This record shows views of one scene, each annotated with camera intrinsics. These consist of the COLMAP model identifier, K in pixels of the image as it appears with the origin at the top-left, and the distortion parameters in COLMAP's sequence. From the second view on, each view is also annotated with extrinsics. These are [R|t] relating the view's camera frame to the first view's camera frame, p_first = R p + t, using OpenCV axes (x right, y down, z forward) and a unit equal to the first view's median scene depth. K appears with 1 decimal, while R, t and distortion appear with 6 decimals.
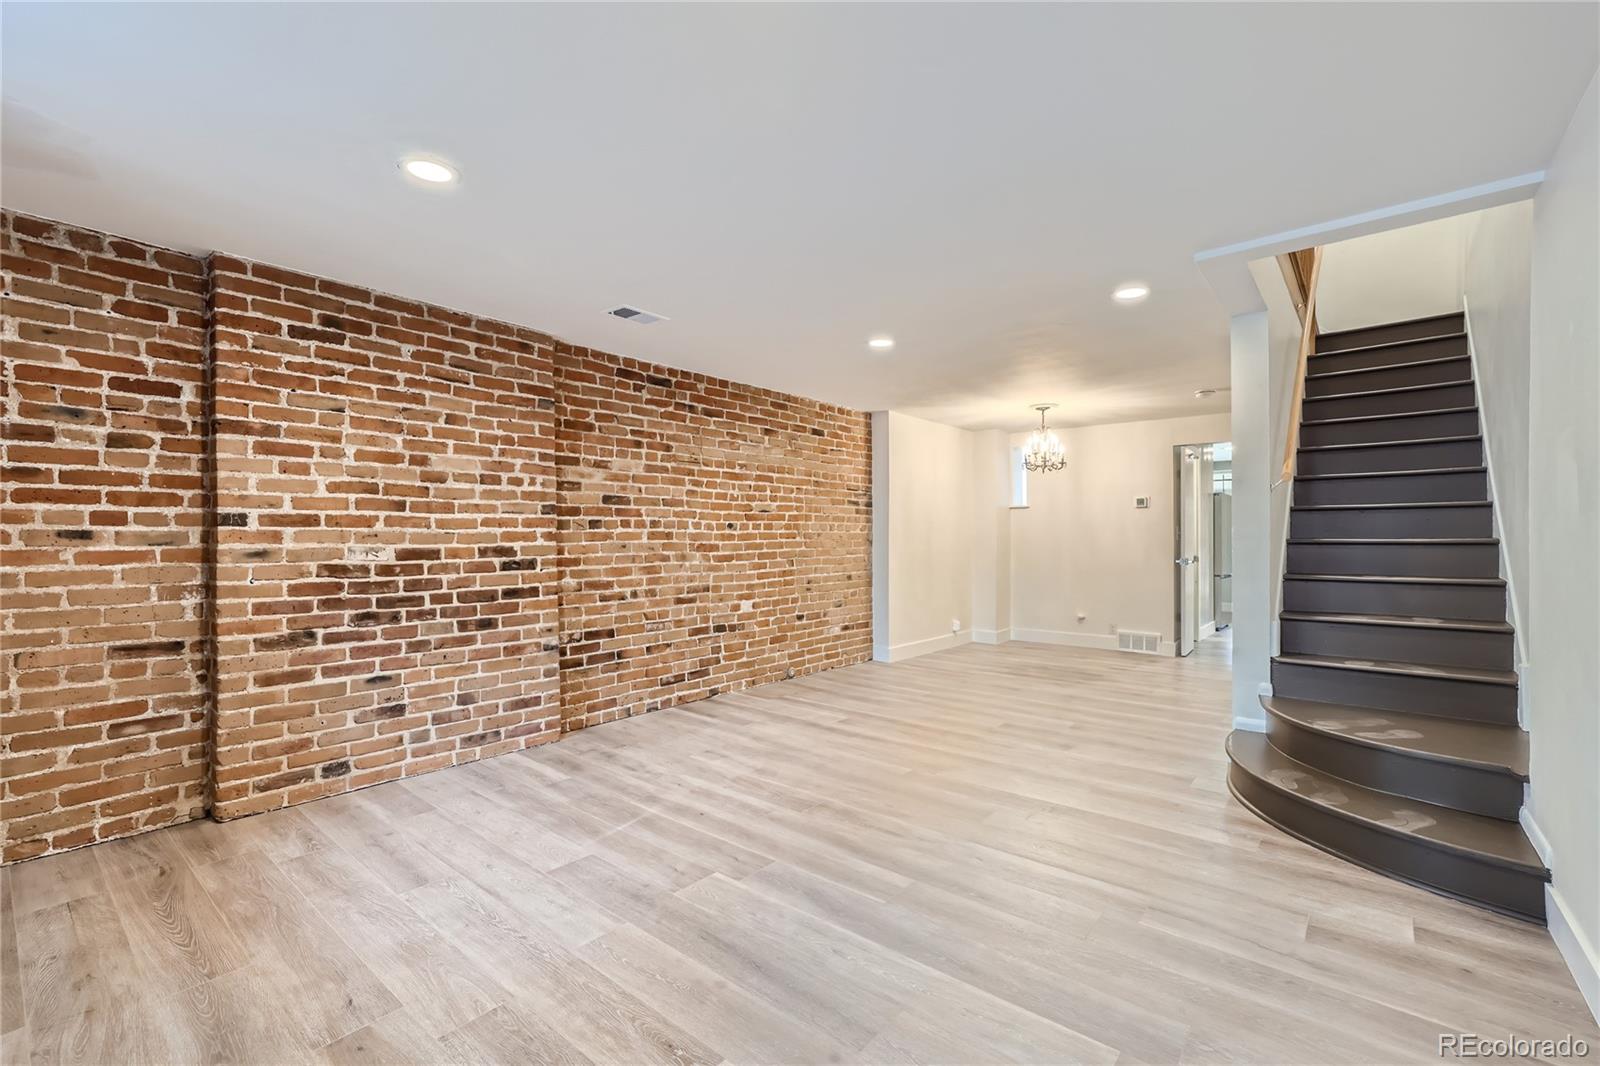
lens RADIAL K [[696.4, 0, 789.8], [0, 696.4, 539.8], [0, 0, 1]] dist [-0.012320, 0.004705]
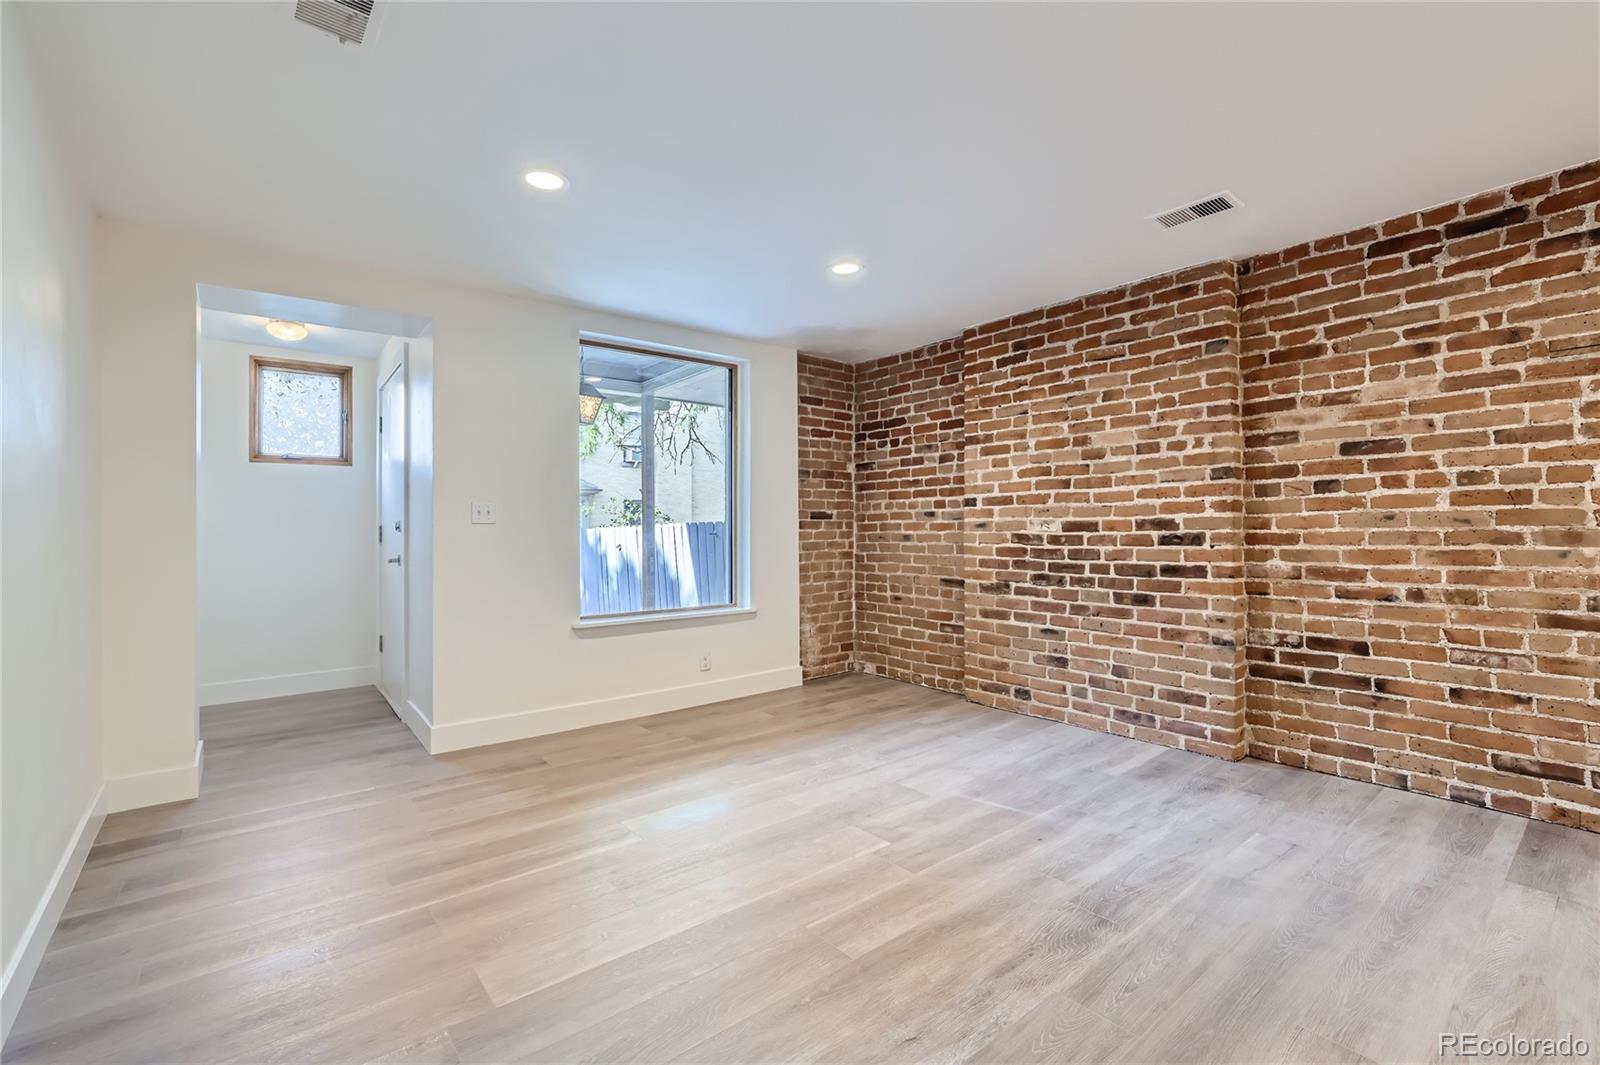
lens RADIAL K [[696.4, 0, 768.1], [0, 696.4, 519.9], [0, 0, 1]] dist [-0.012320, 0.004705]
pose [[-0.203389, -0.010289, -0.979044, 0.563258], [0.006178, 0.999911, -0.011791, 0.017787], [0.979079, -0.008447, -0.203307, 0.645141]]
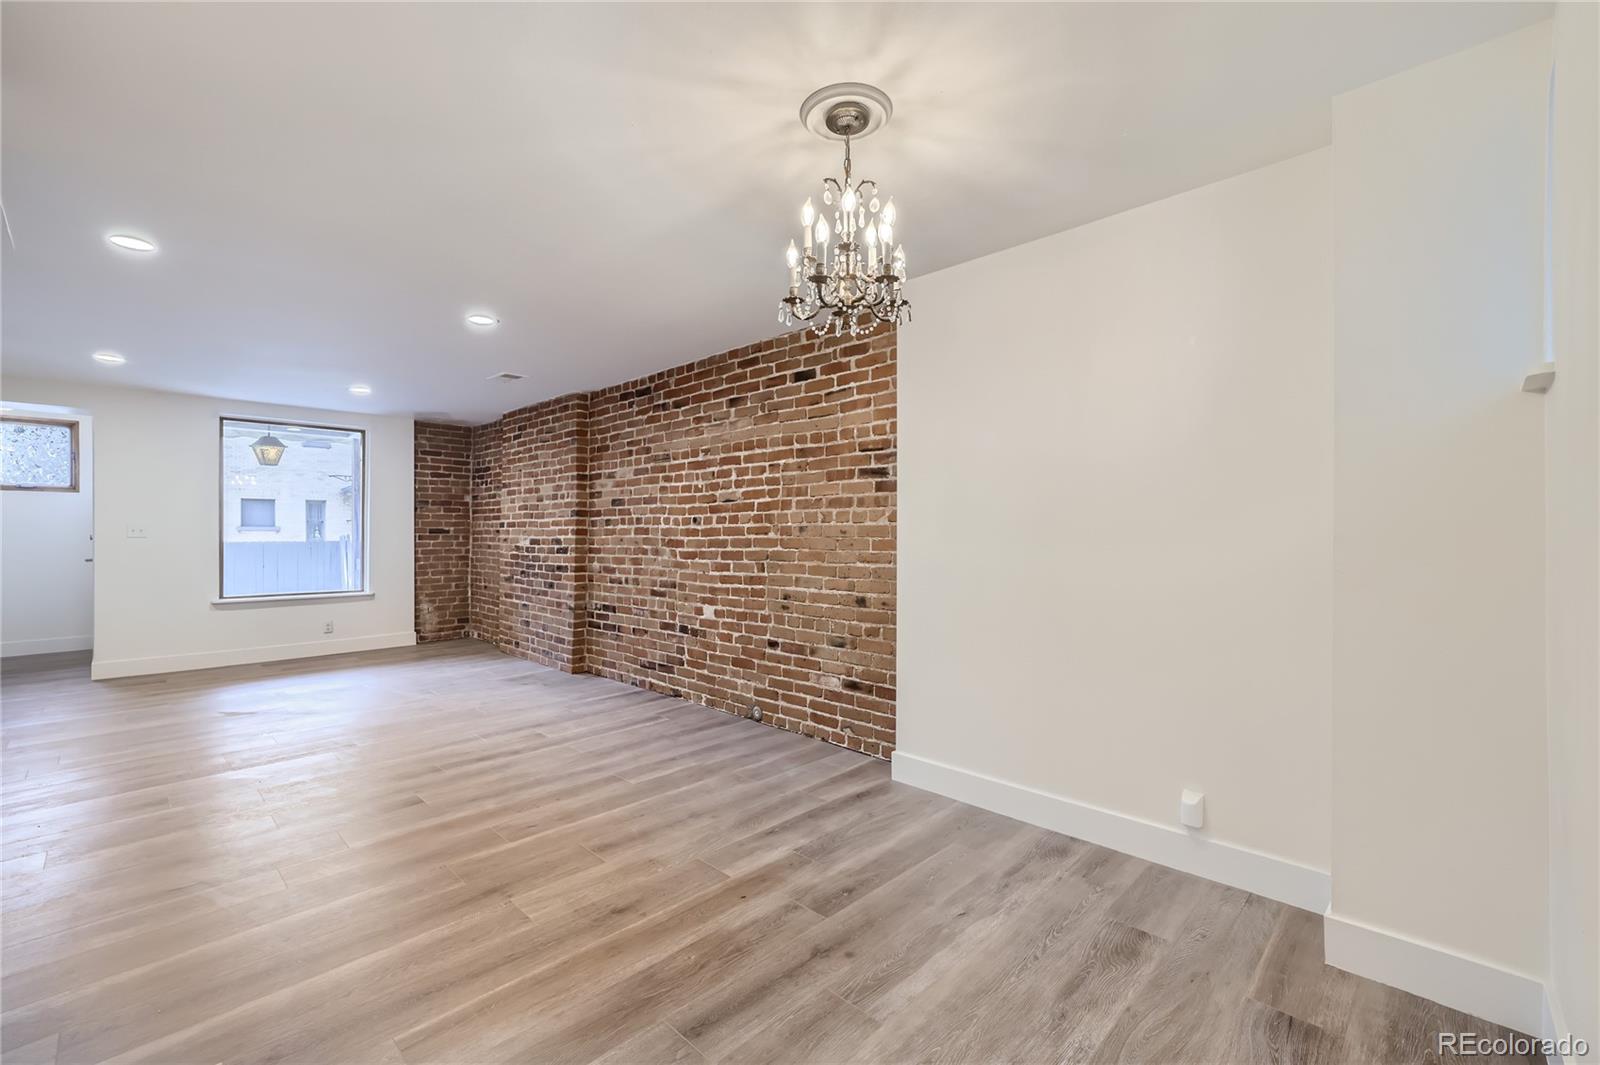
lens RADIAL K [[696.4, 0, 777.3], [0, 696.4, 536.5], [0, 0, 1]] dist [-0.012320, 0.004705]
pose [[-0.095709, 0.003884, -0.995402, 1.065649], [-0.006559, 0.999968, 0.004532, -0.004433], [0.995388, 0.006963, -0.095680, 1.566527]]
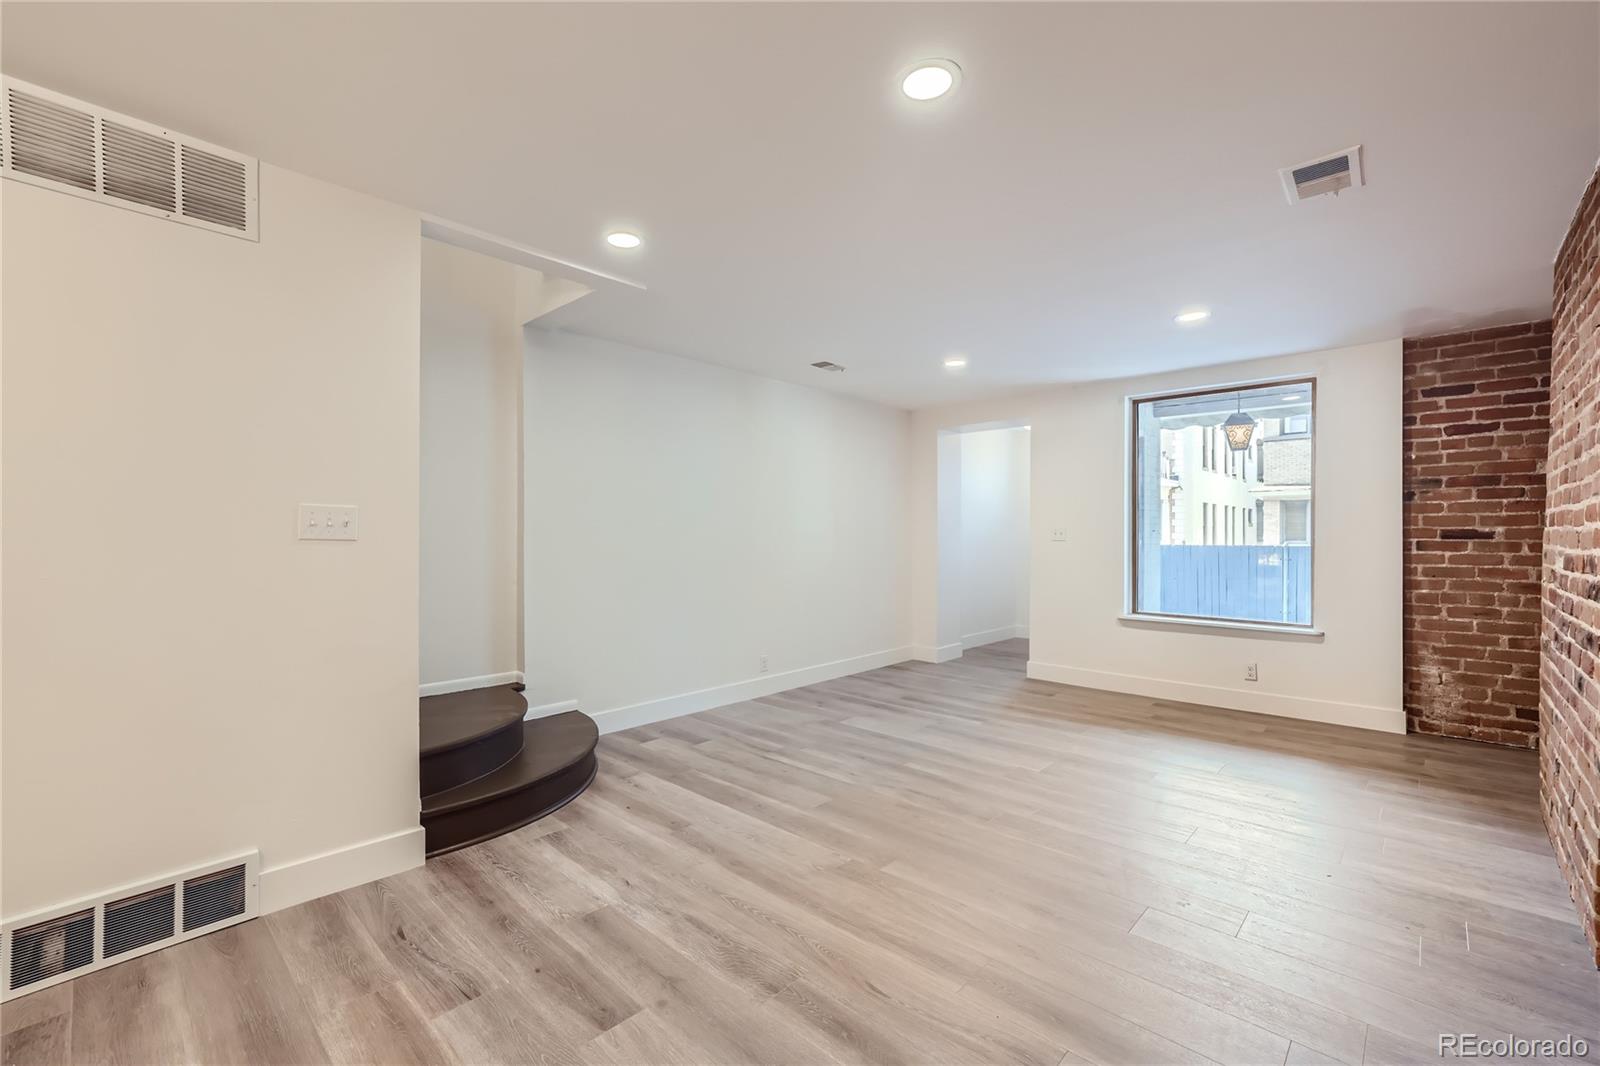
lens RADIAL K [[692.8, 0, 801.7], [0, 692.8, 534.7], [0, 0, 1]] dist [-0.005161, 0.004728]
pose [[-0.998766, 0.002170, 0.049616, 0.196305], [0.002807, 0.999914, 0.012776, -0.019323], [-0.049584, 0.012900, -0.998687, 1.521570]]
